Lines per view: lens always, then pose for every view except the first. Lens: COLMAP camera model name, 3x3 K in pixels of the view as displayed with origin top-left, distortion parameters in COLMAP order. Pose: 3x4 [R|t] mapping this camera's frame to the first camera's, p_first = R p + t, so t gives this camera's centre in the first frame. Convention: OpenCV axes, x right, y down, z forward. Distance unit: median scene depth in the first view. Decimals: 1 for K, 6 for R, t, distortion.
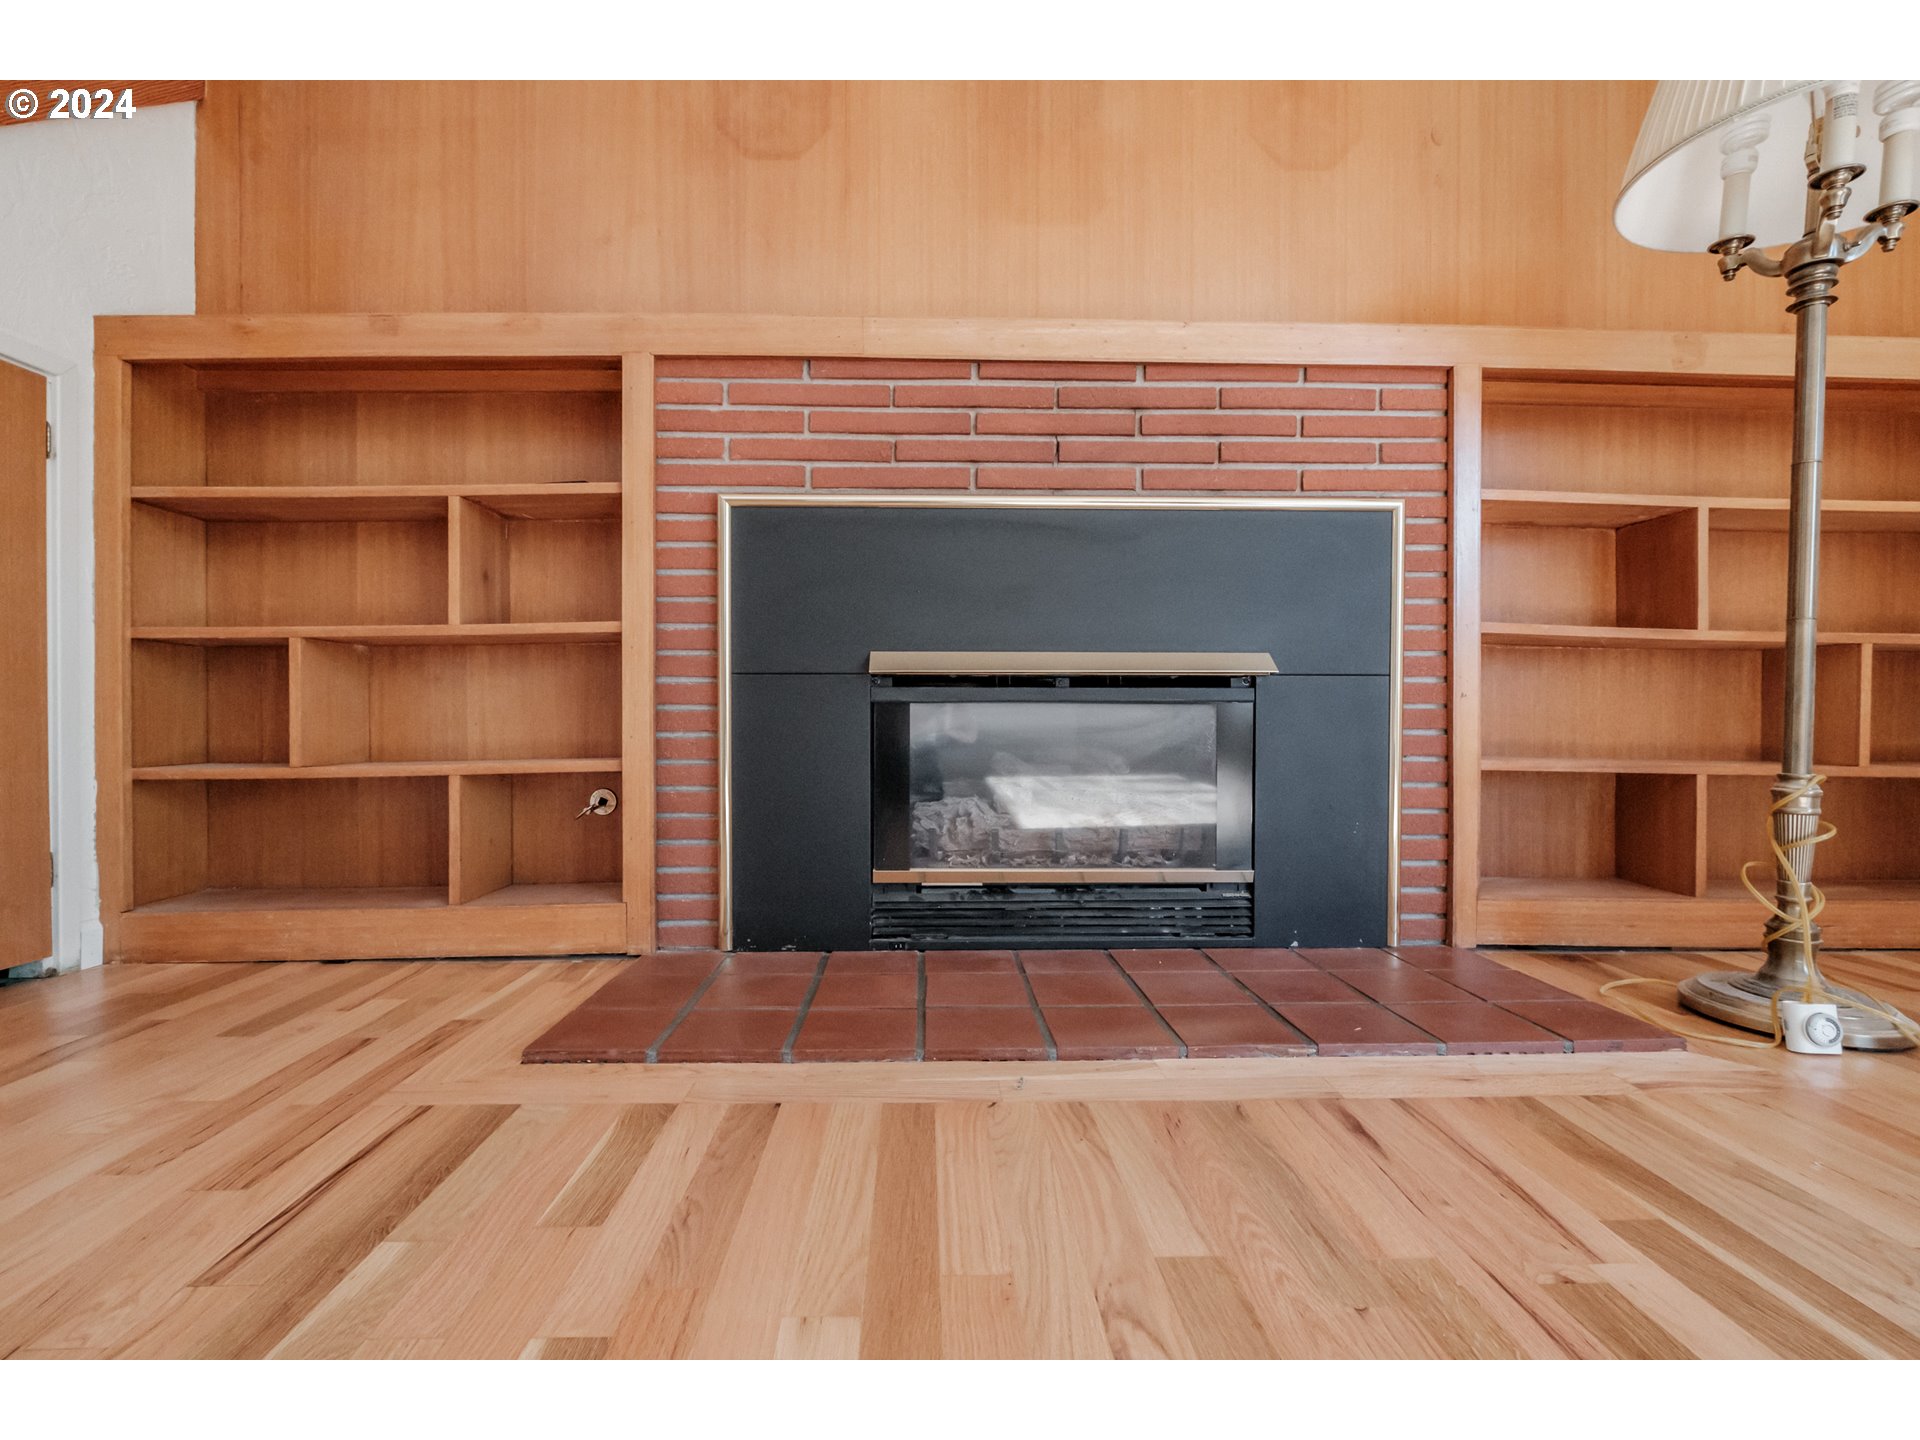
lens RADIAL K [[839.5, 0, 940.0], [0, 839.5, 732.6], [0, 0, 1]] dist [-0.002684, -0.000214]
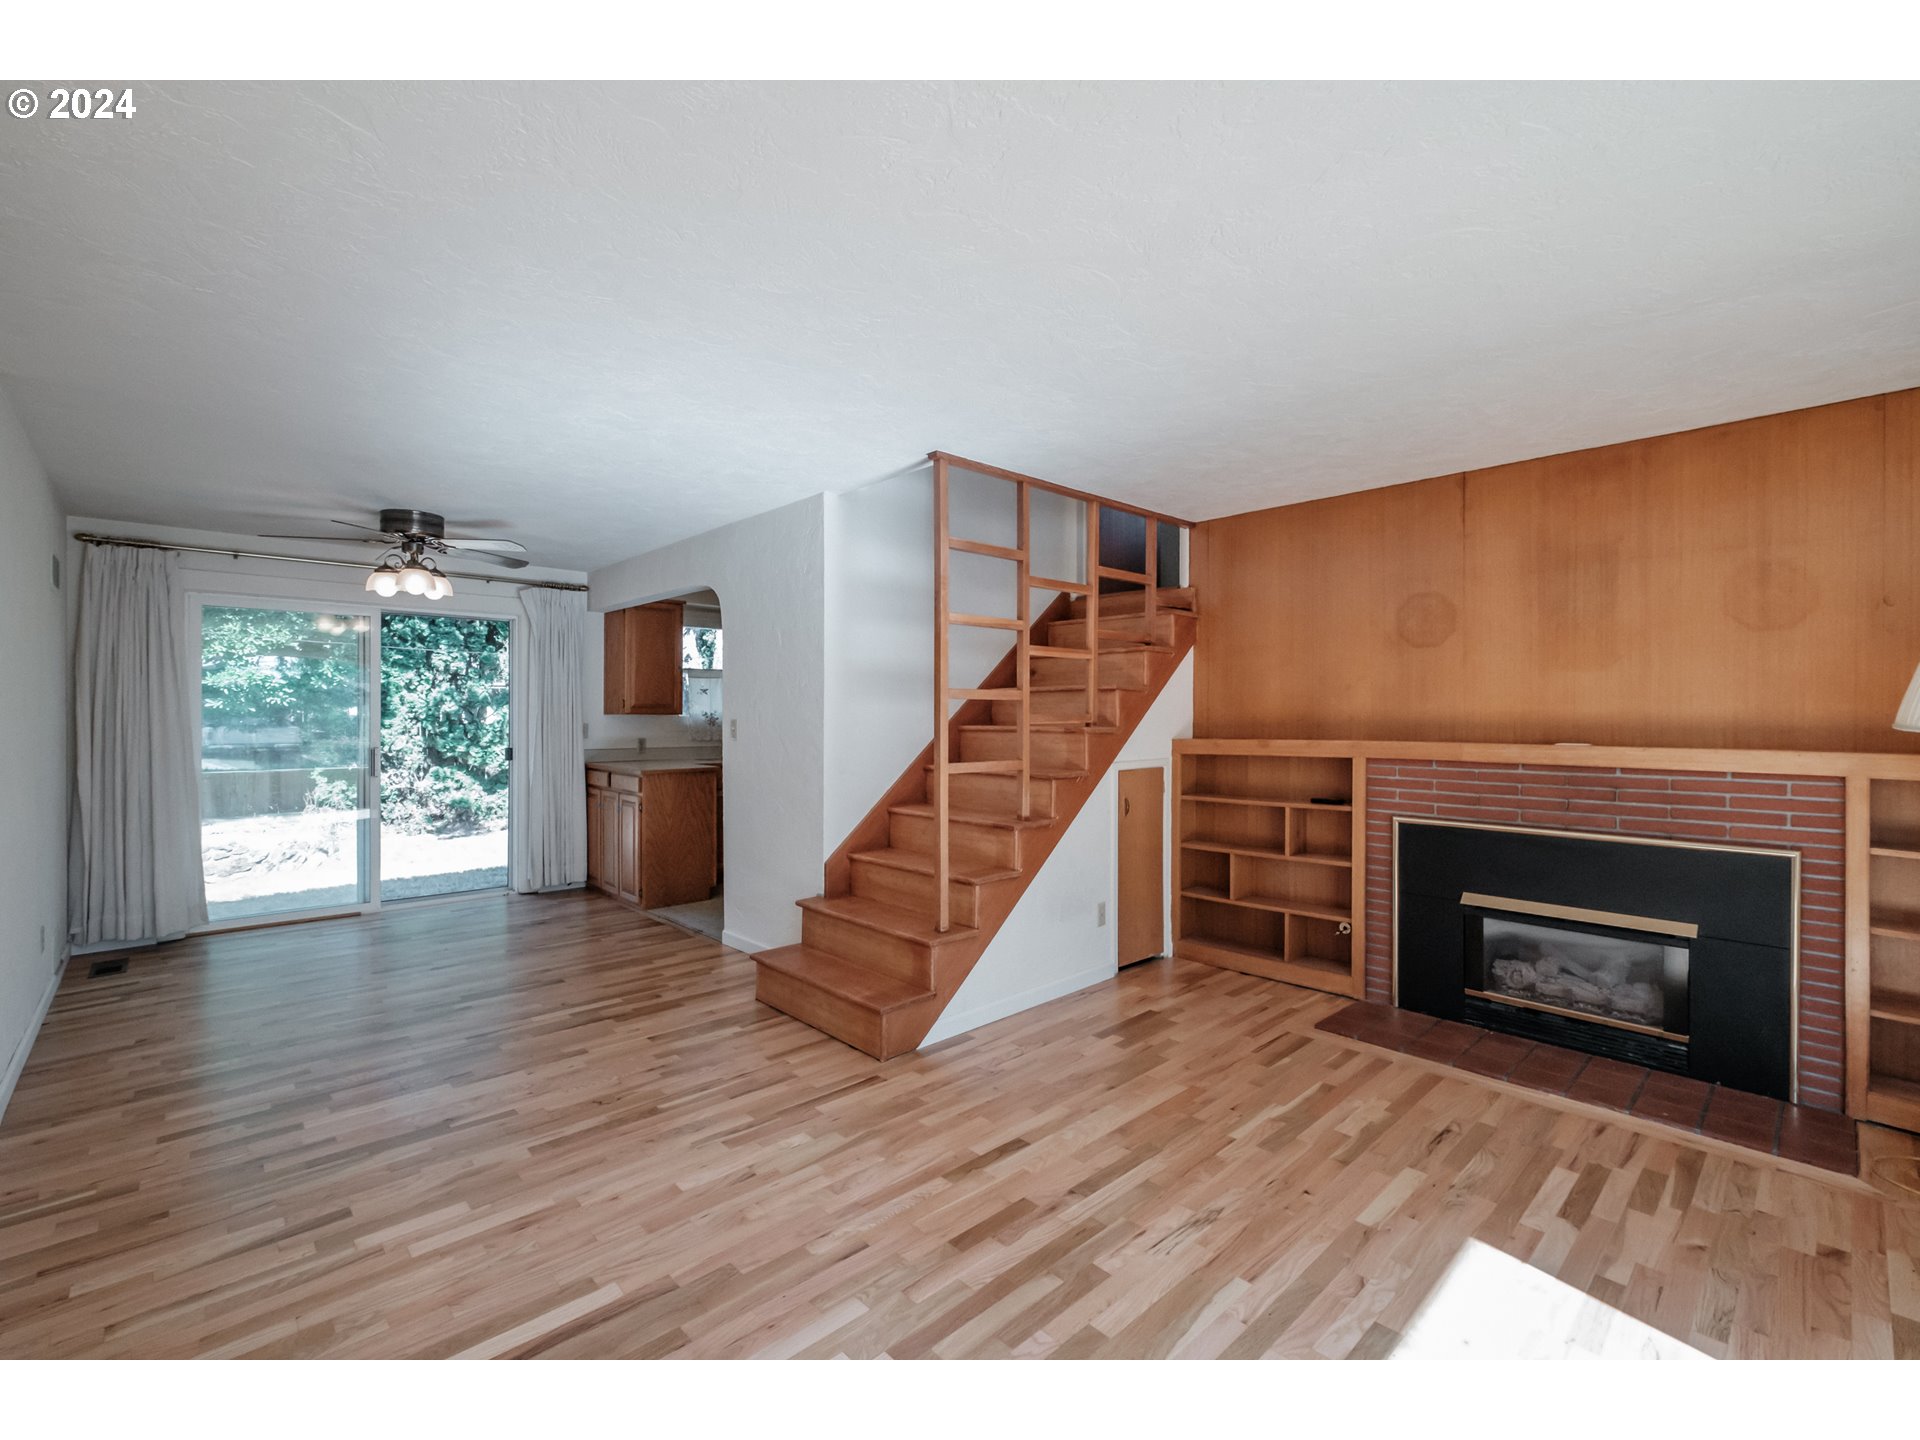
lens RADIAL K [[840.9, 0, 945.4], [0, 840.9, 713.7], [0, 0, 1]] dist [-0.004526, -0.000160]
pose [[0.656090, 0.000494, -0.754682, 0.710634], [-0.009532, 0.999925, -0.007633, -0.547157], [0.754622, 0.012201, 0.656046, -1.553565]]
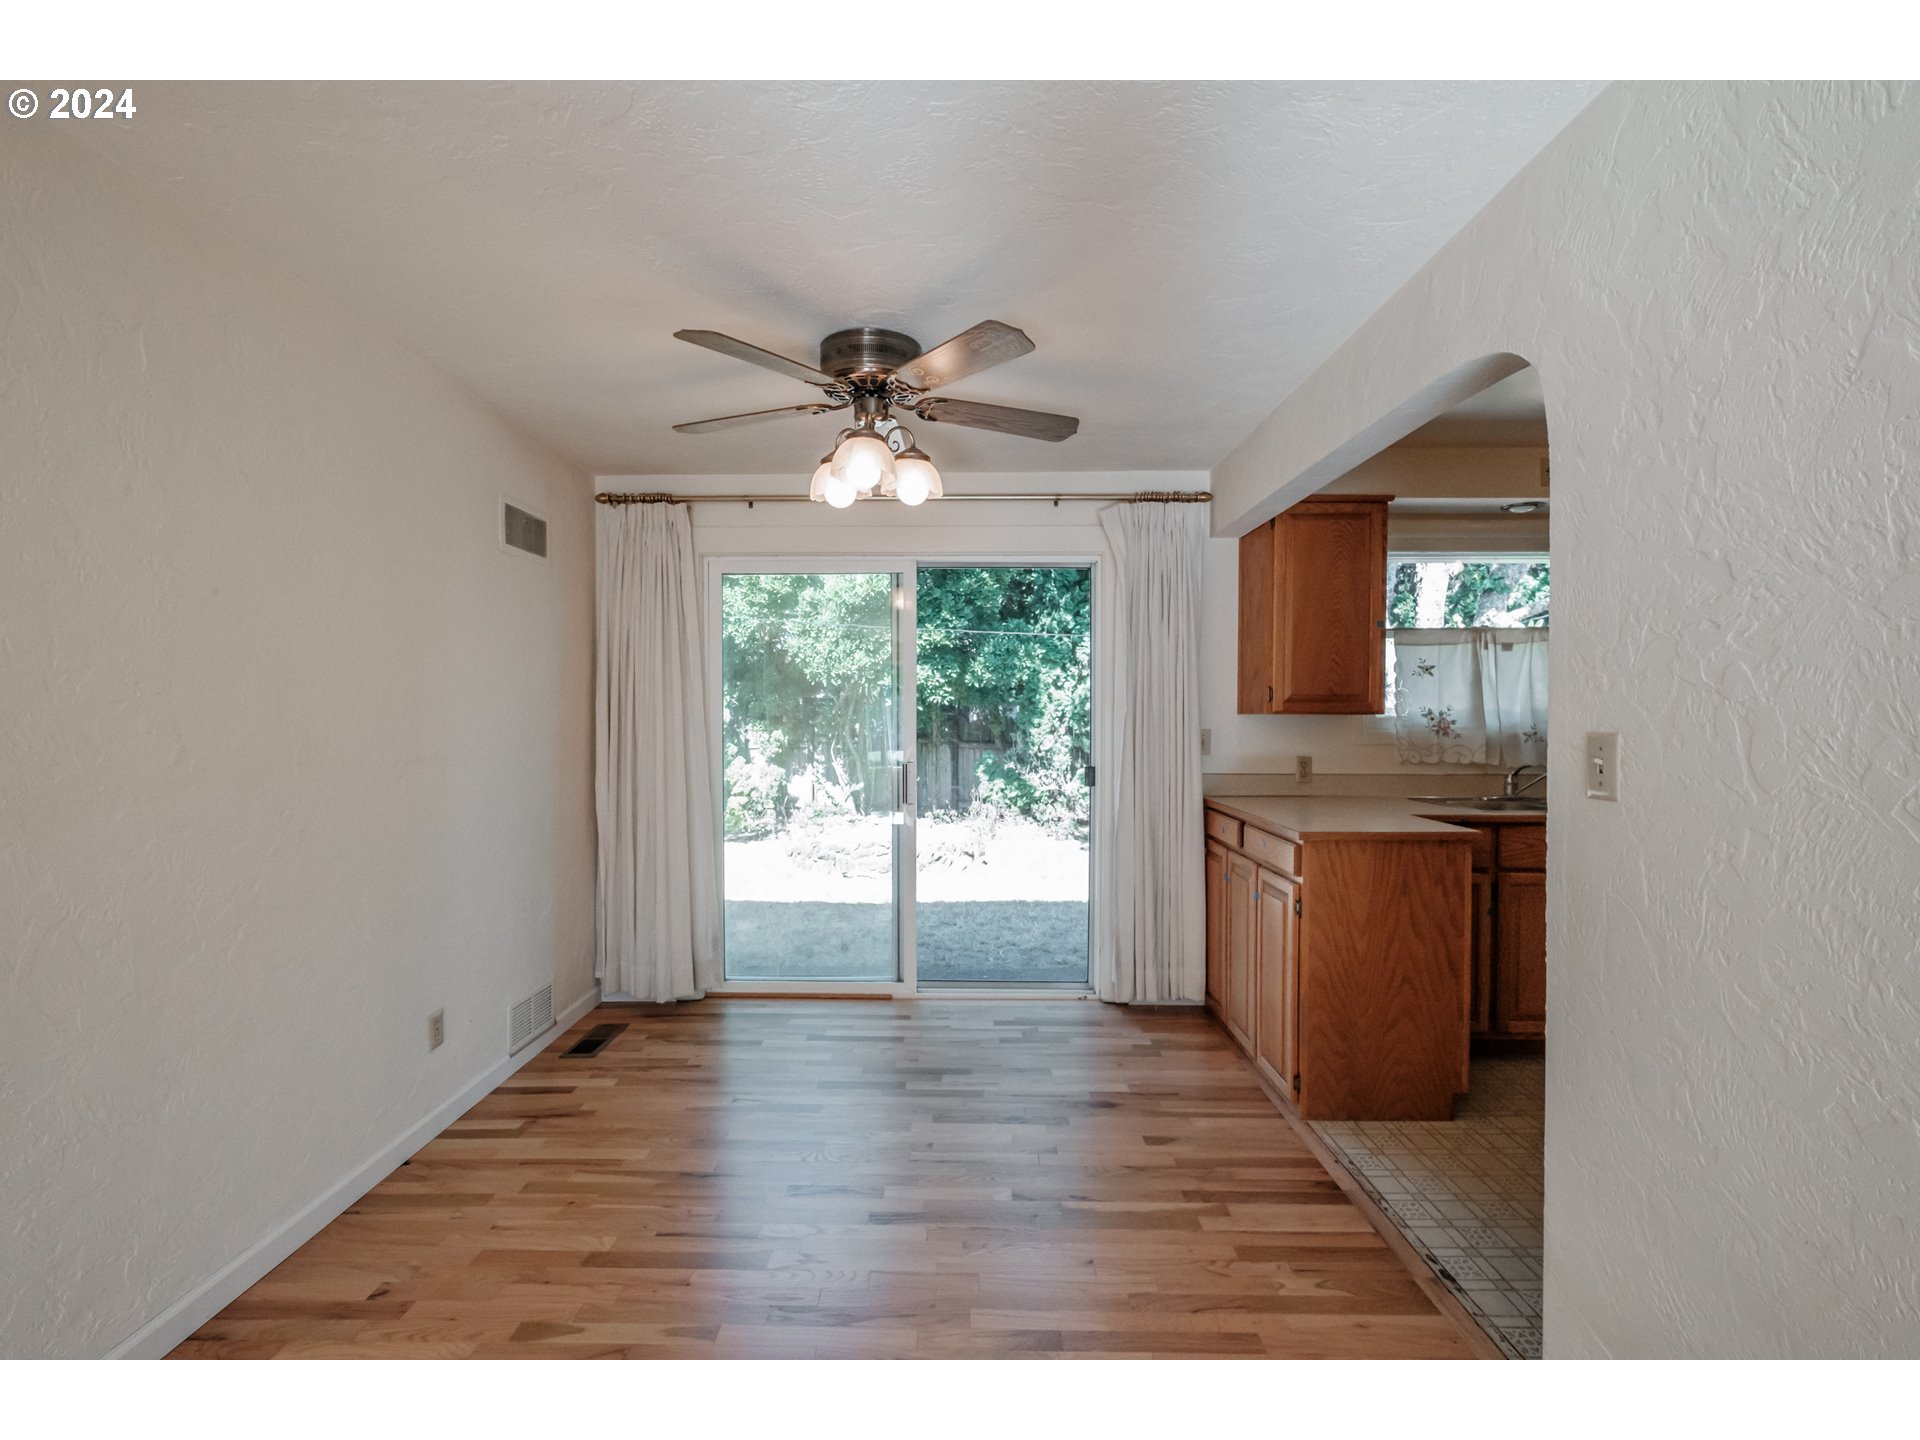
lens RADIAL K [[832.6, 0, 948.7], [0, 832.6, 724.5], [0, 0, 1]] dist [-0.005889, 0.000415]
pose [[-0.042229, 0.015529, -0.998987, -1.130346], [-0.011376, 0.999807, 0.016022, -0.556412], [0.999043, 0.012042, -0.042045, -0.822313]]
